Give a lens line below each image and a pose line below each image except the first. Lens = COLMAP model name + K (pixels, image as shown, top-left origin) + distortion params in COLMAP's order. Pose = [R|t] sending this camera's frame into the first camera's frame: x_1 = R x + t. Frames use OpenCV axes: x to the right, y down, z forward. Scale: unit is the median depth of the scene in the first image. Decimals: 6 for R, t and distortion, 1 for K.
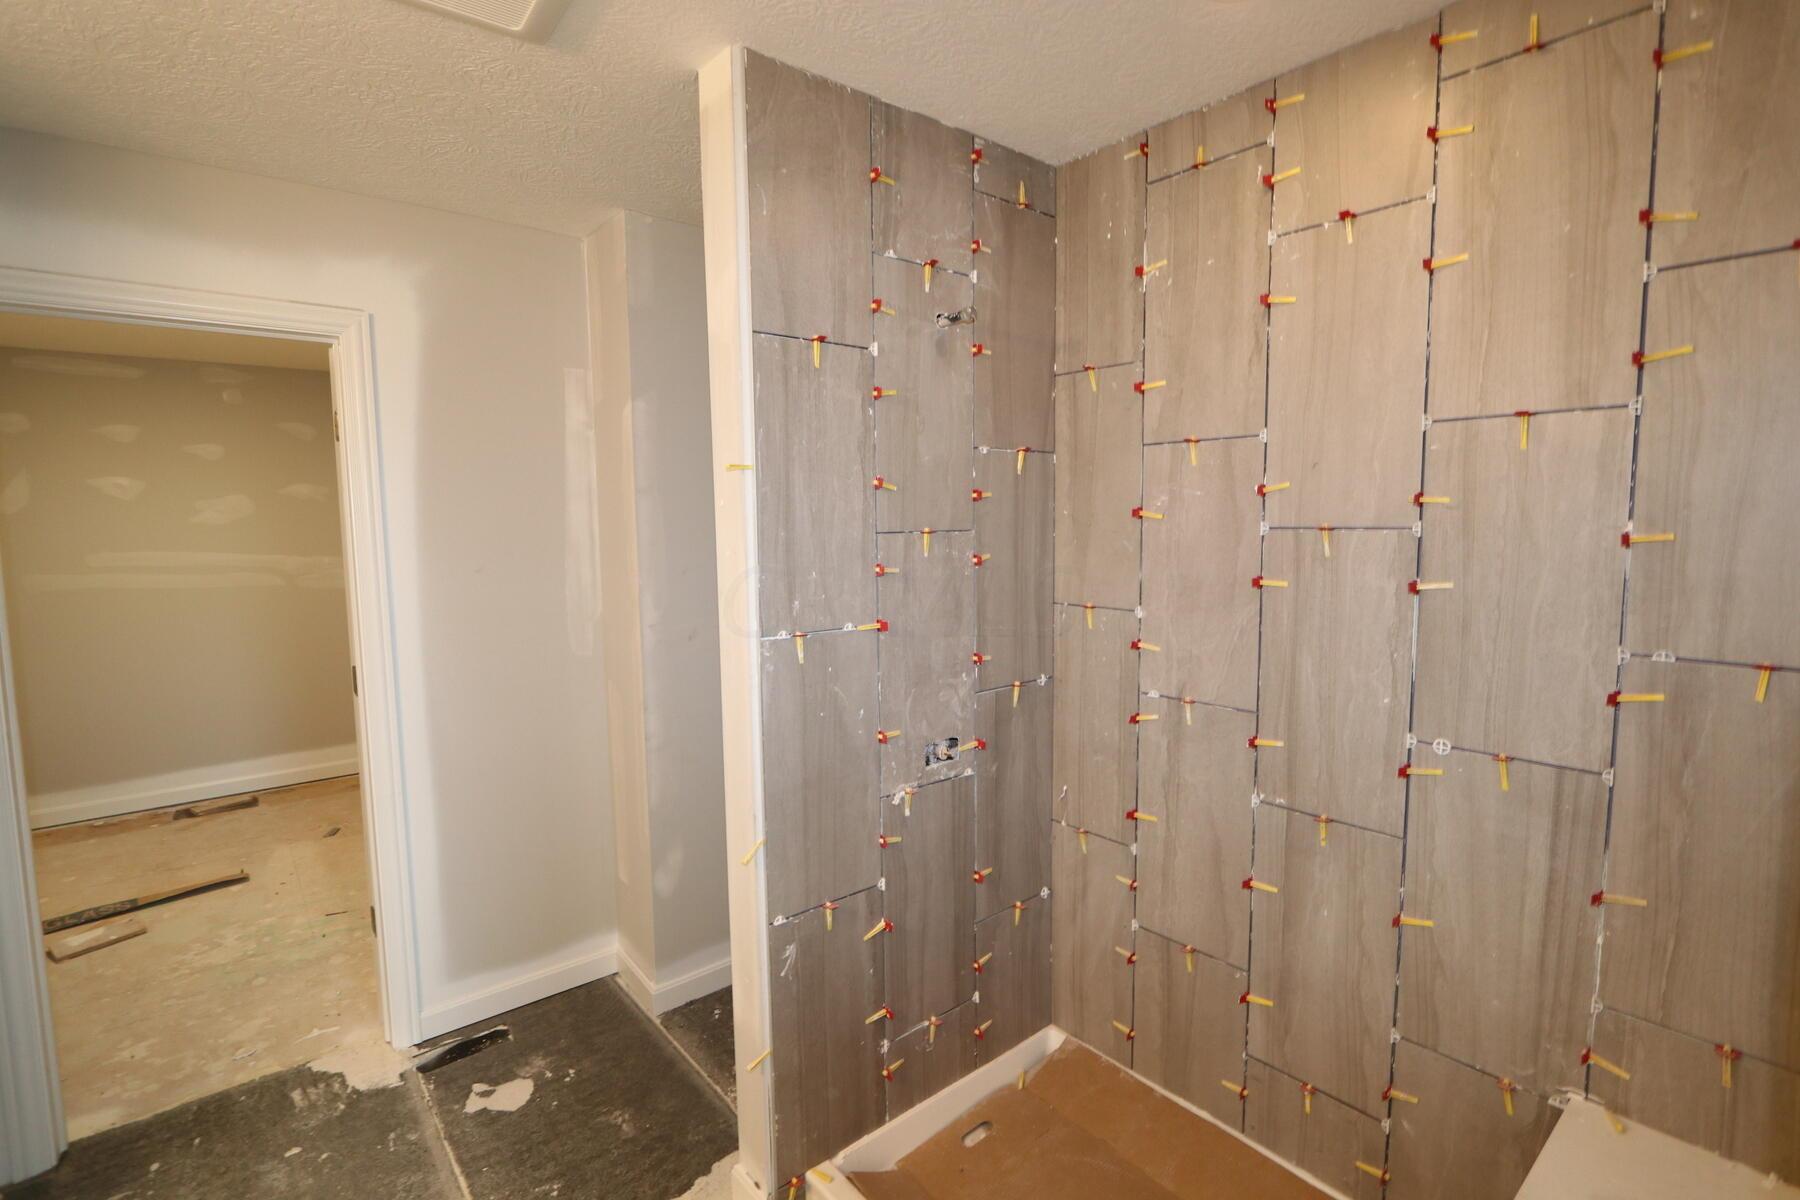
lens RADIAL K [[837.0, 0, 893.0], [0, 837.0, 598.1], [0, 0, 1]] dist [-0.017507, 0.001711]
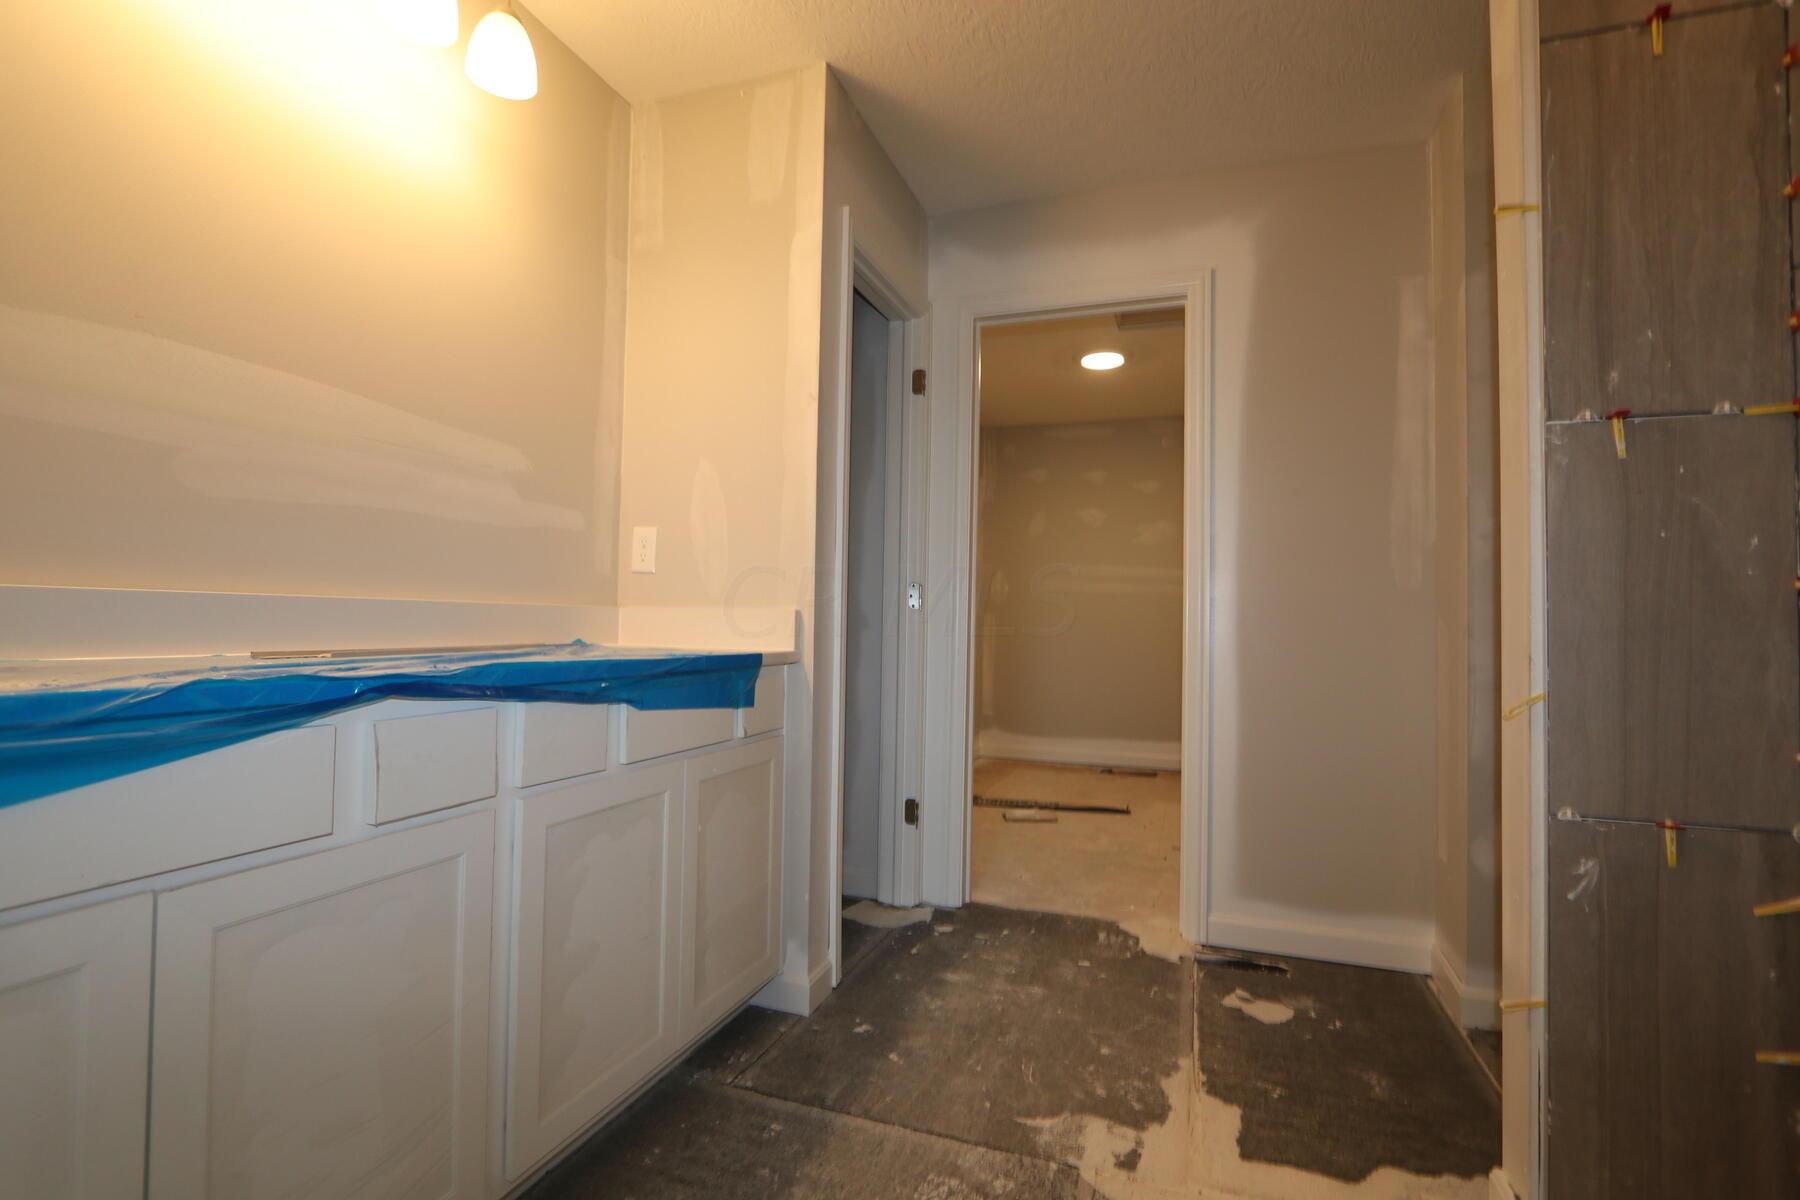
lens RADIAL K [[837.0, 0, 888.4], [0, 837.0, 601.4], [0, 0, 1]] dist [-0.017507, 0.001711]
pose [[0.502077, -0.005061, -0.864808, 0.153522], [-0.108779, 0.991671, -0.068957, 0.260513], [0.857955, 0.128694, 0.497345, 0.098755]]
